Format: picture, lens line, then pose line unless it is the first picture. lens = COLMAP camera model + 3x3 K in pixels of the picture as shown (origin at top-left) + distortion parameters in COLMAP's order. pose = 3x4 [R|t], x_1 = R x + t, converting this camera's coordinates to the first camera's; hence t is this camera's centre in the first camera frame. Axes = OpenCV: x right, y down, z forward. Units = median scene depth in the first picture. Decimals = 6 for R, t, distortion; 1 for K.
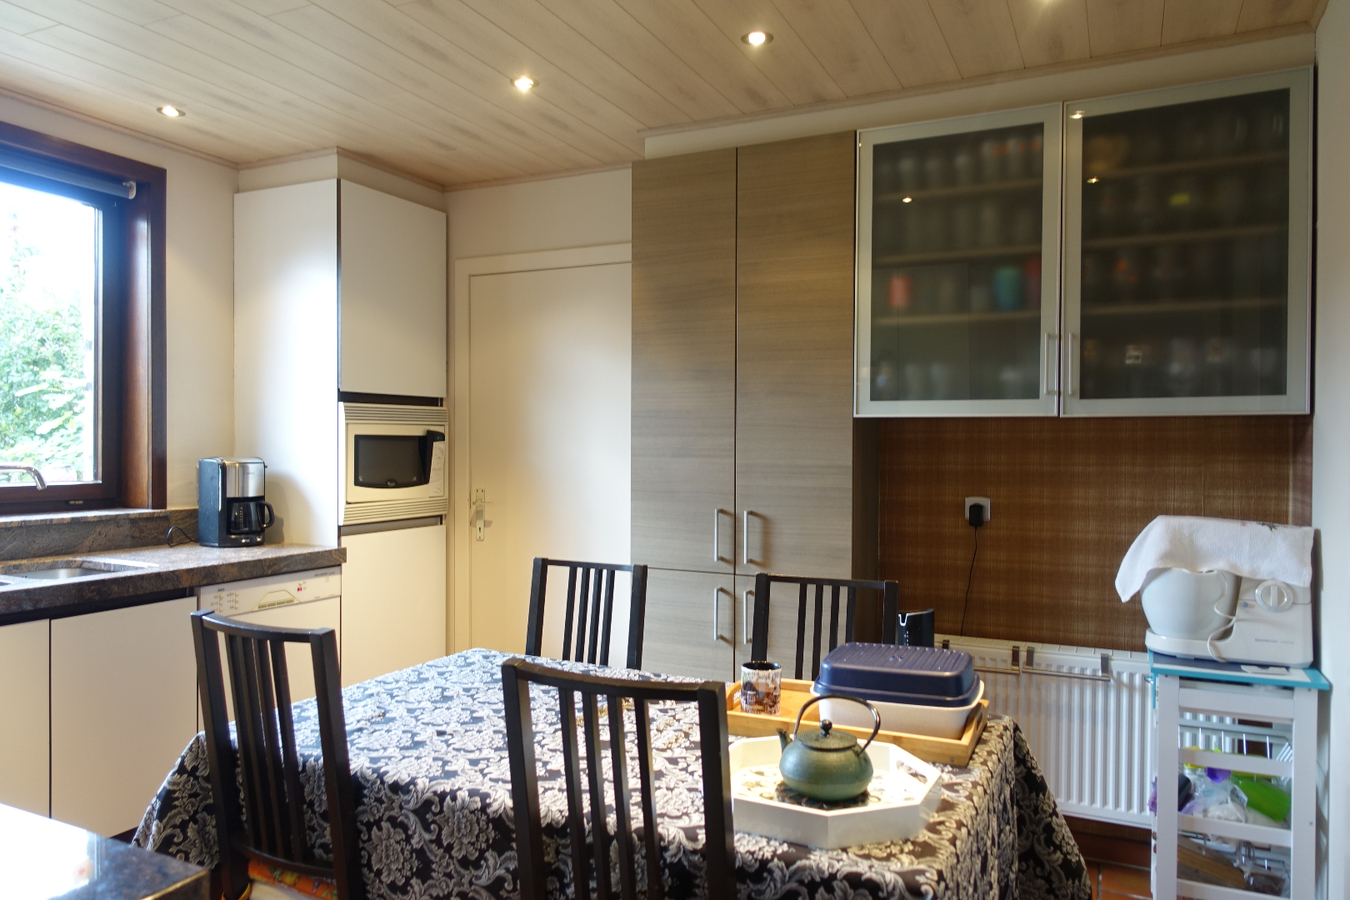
lens RADIAL K [[929.3, 0, 675.0], [0, 929.3, 450.0], [0, 0, 1]] dist [-0.030840, 0.000330]
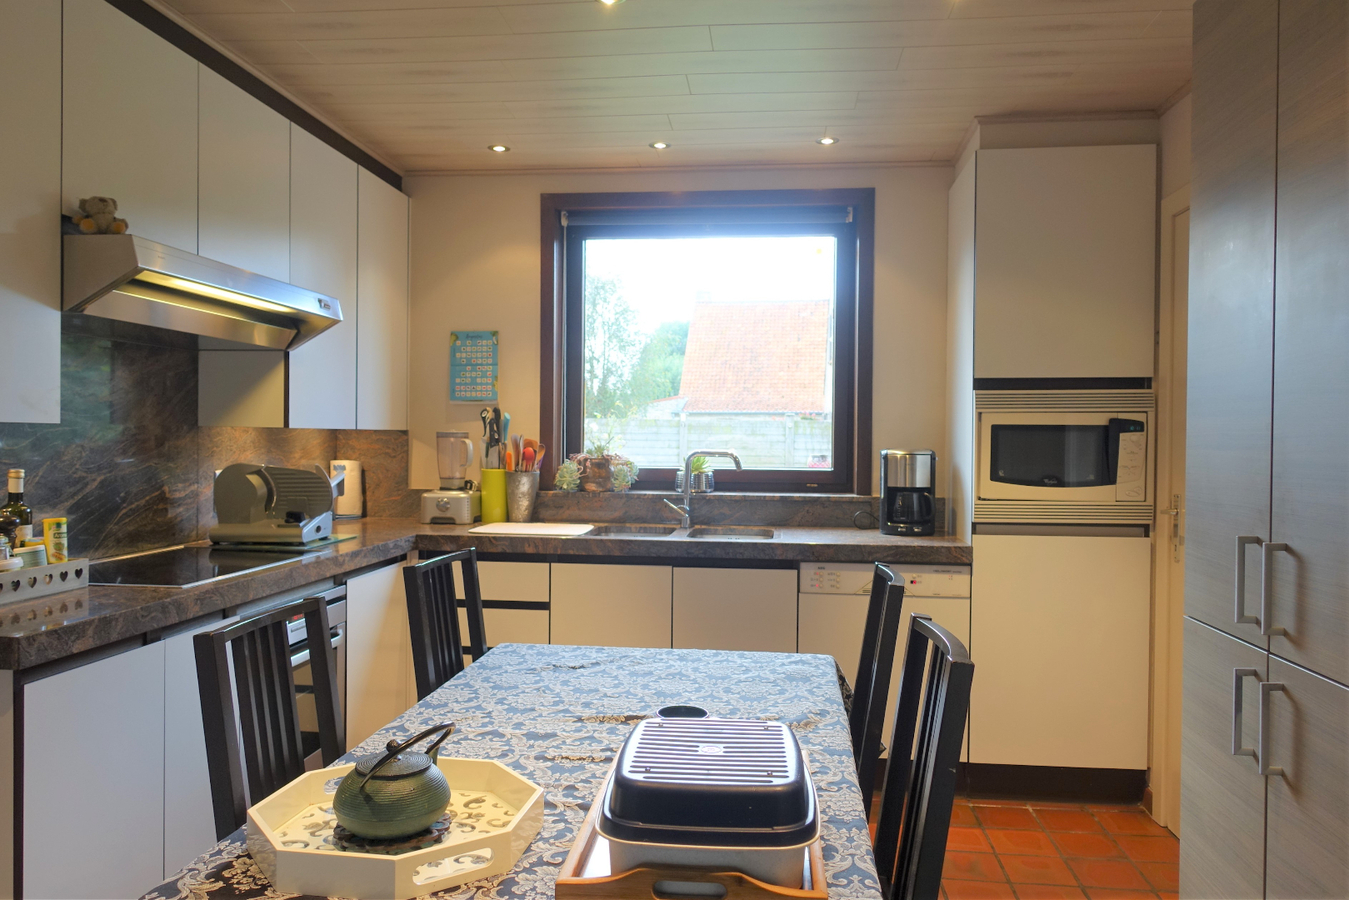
lens RADIAL K [[945.4, 0, 674.5], [0, 945.4, 450.0], [0, 0, 1]] dist [-0.005848, -0.000623]
pose [[0.321442, 0.003736, -0.946922, 0.444214], [-0.010925, 0.999940, 0.000237, 0.011664], [0.946866, 0.010269, 0.321464, 0.409208]]
